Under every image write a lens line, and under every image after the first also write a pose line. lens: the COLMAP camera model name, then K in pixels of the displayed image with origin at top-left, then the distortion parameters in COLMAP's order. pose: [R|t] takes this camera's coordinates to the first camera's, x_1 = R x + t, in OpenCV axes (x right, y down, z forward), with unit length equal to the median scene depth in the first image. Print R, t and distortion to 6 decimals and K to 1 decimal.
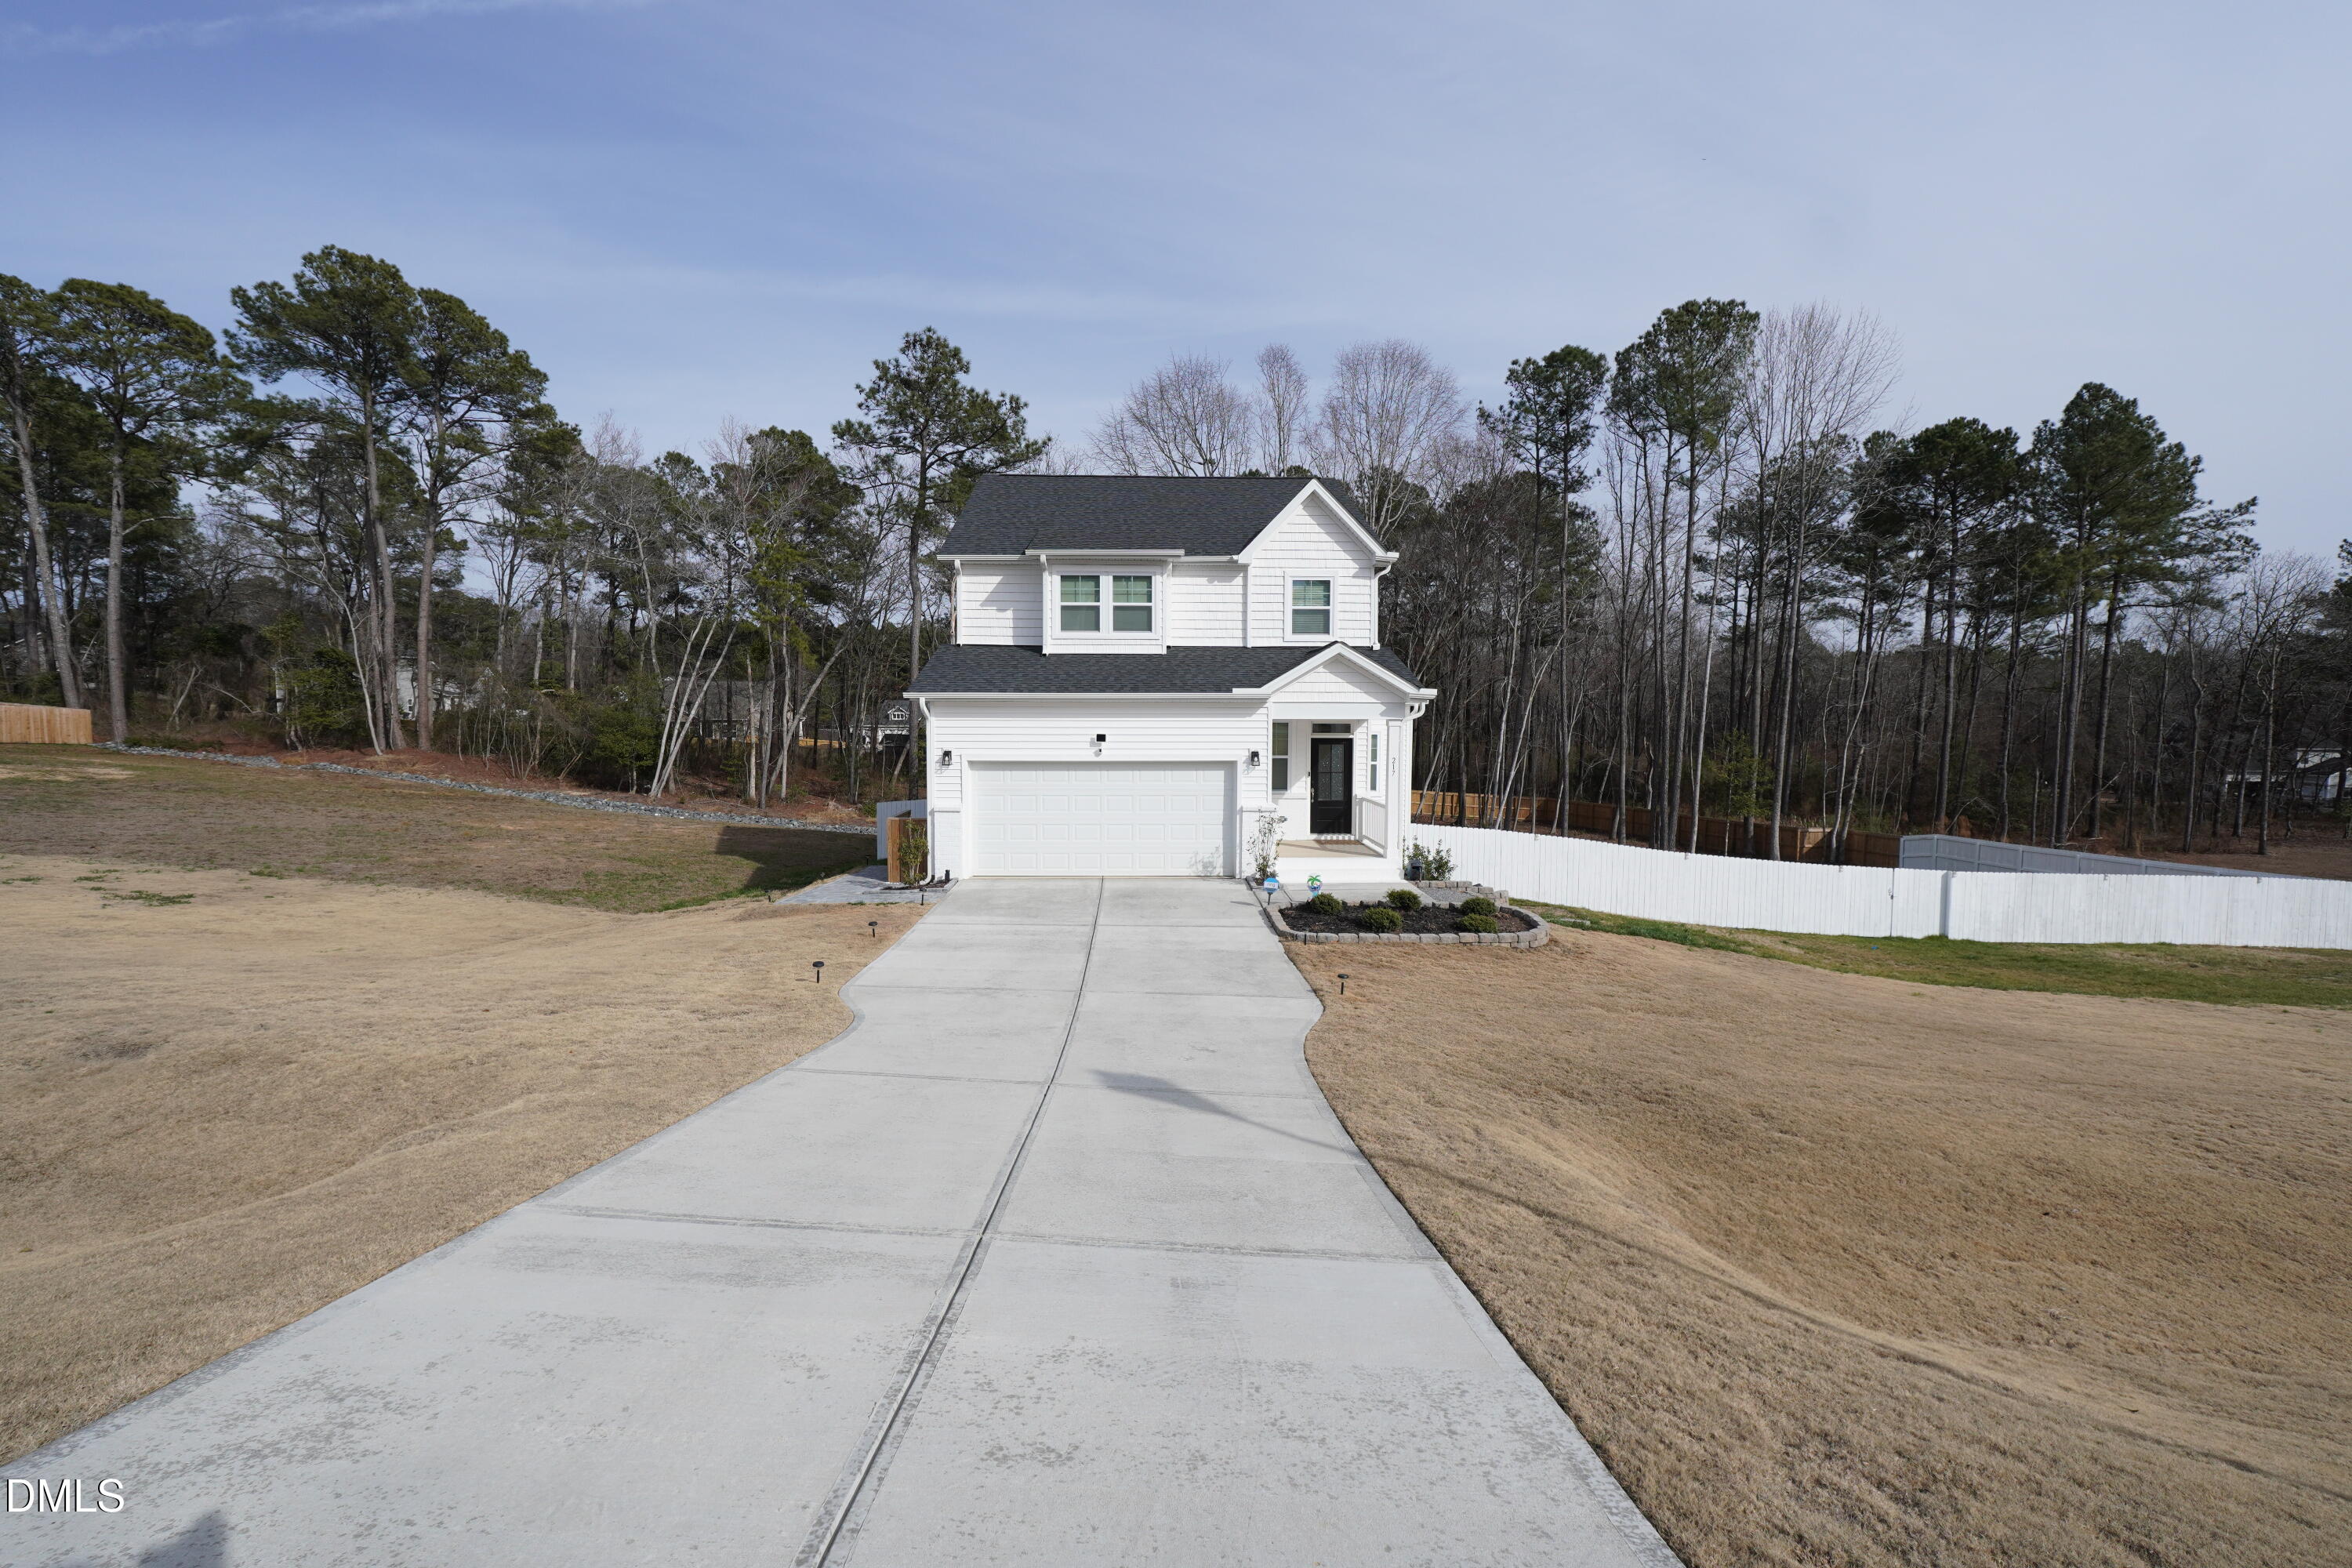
lens RADIAL K [[986.1, 0, 1176.0], [0, 986.1, 774.5], [0, 0, 1]] dist [-0.022538, 0.007999]
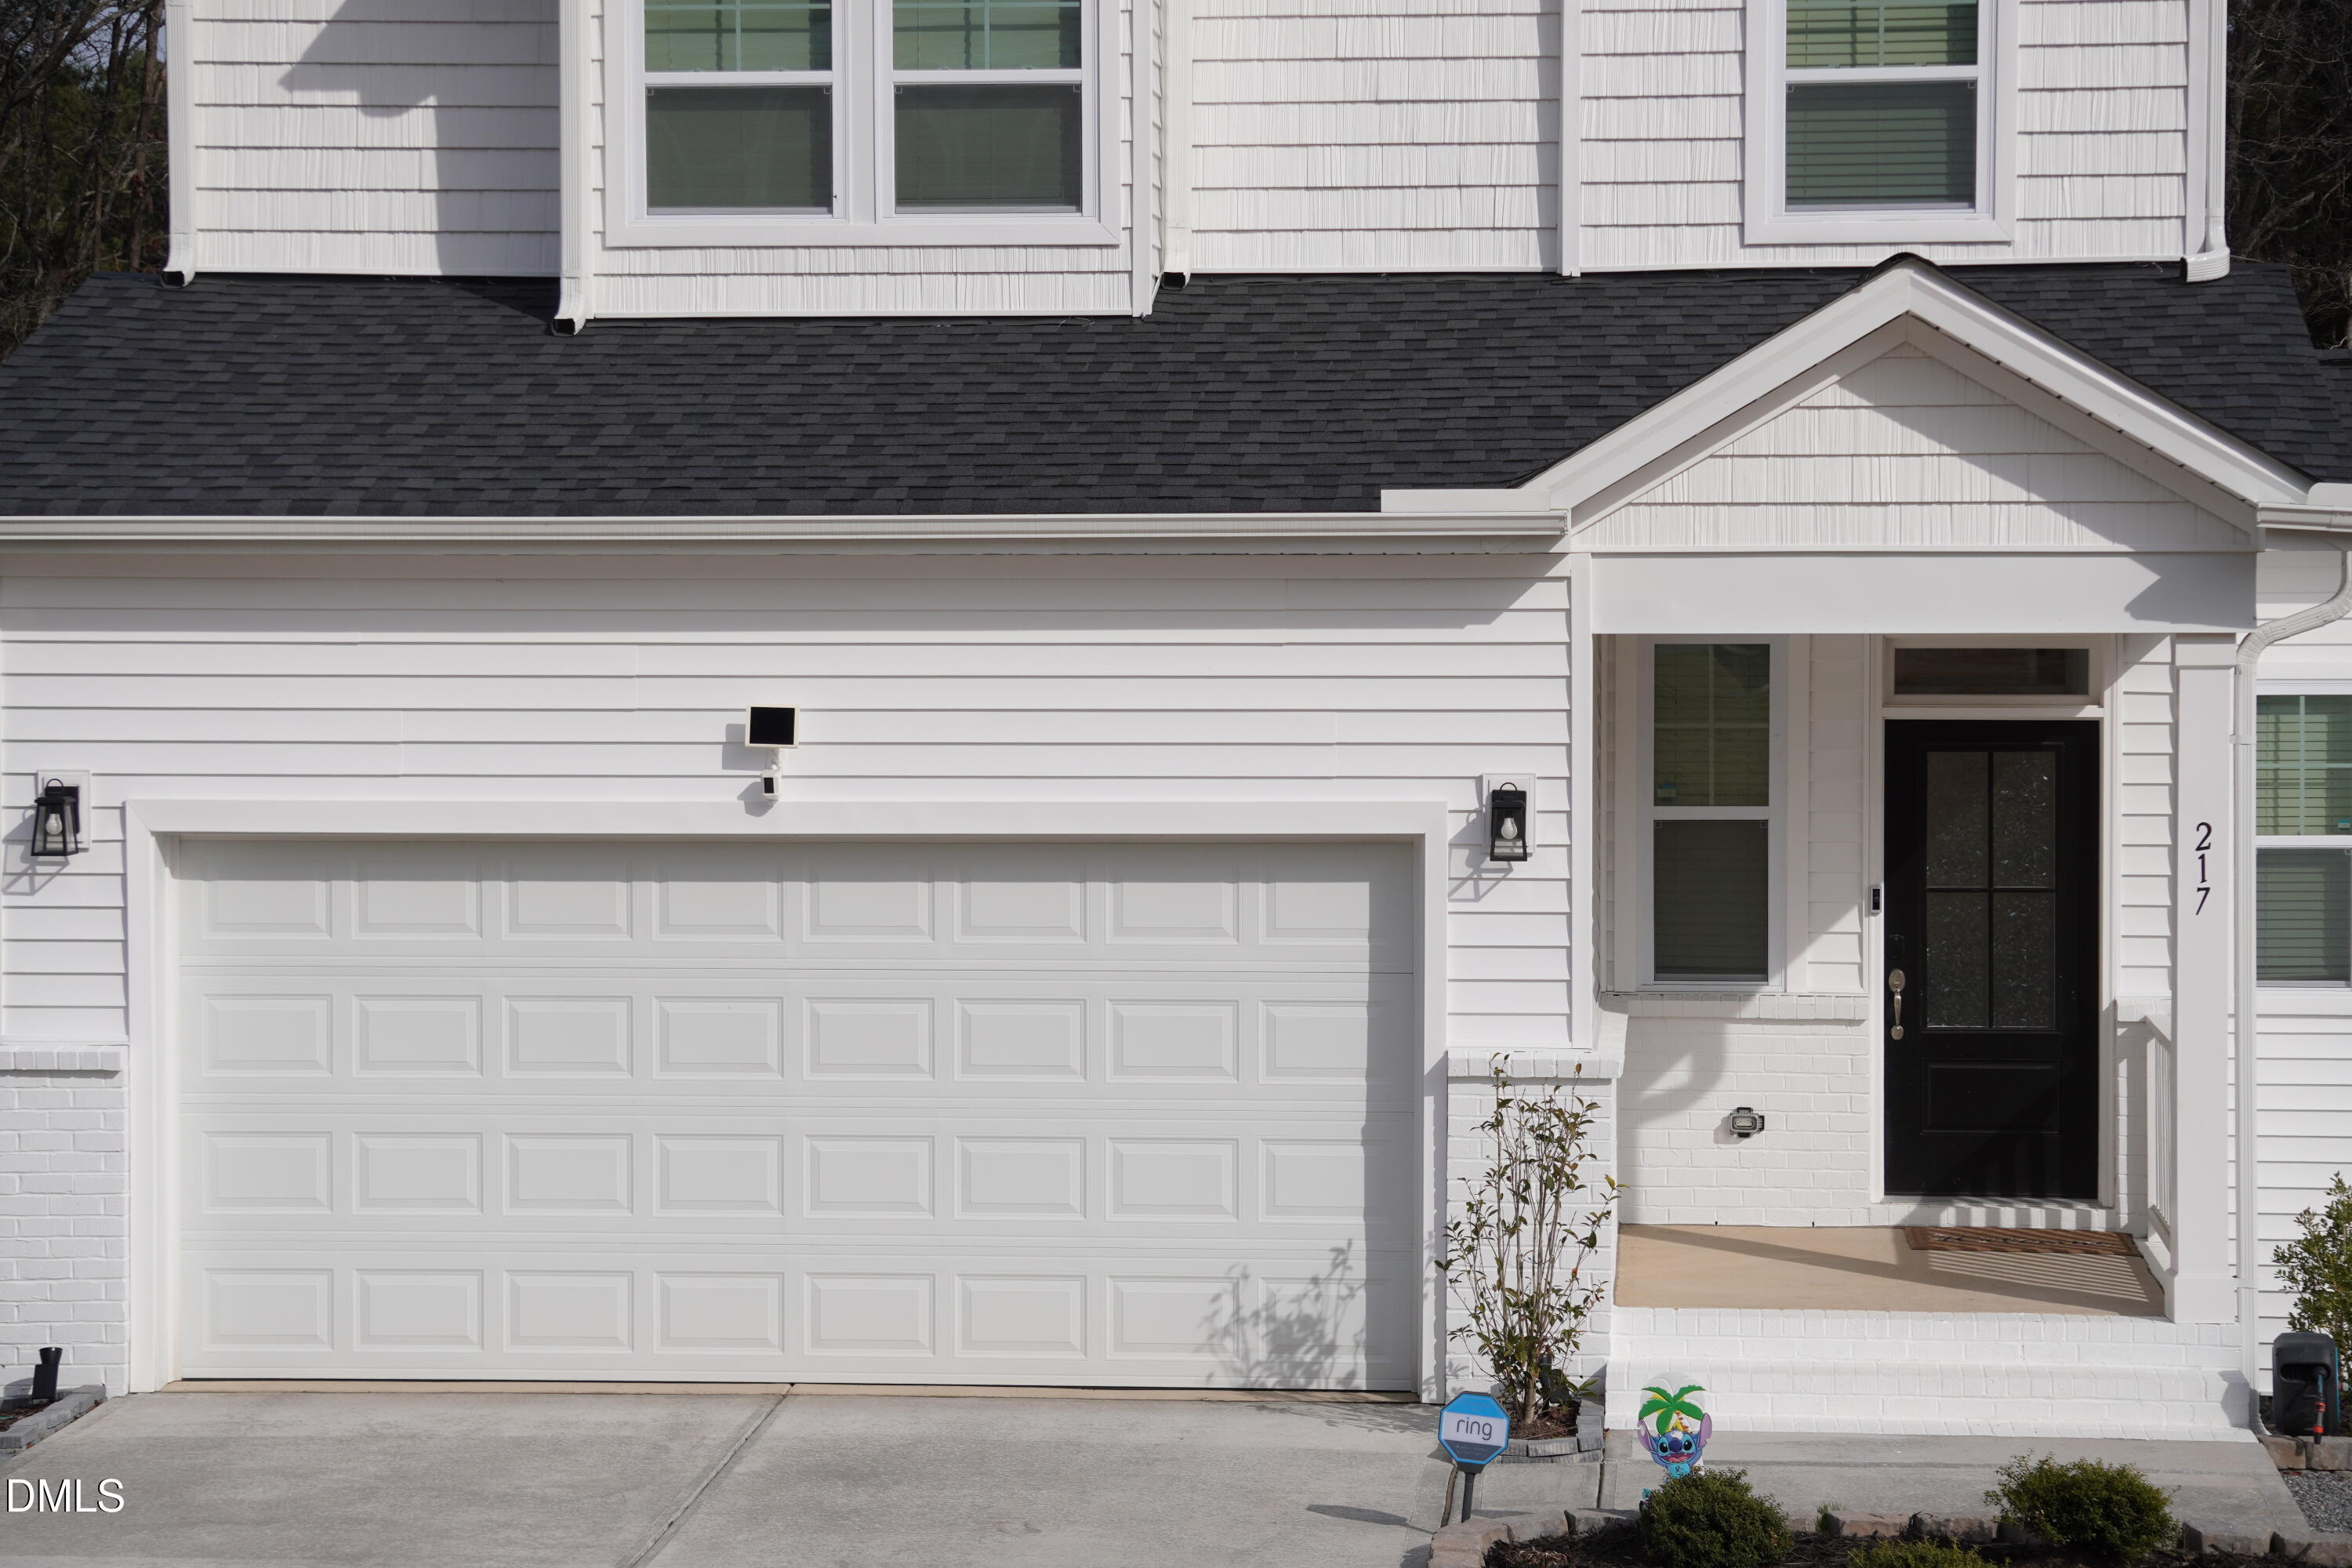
lens RADIAL K [[5514.0, 0, 1176.0], [0, 5514.0, 784.0], [0, 0, 1]] dist [0.233399, 0.708404]
pose [[0.991408, 0.001209, -0.130801, 0.142934], [-0.003467, 0.999849, -0.017038, -0.004256], [0.130760, 0.017345, 0.991262, -0.142709]]
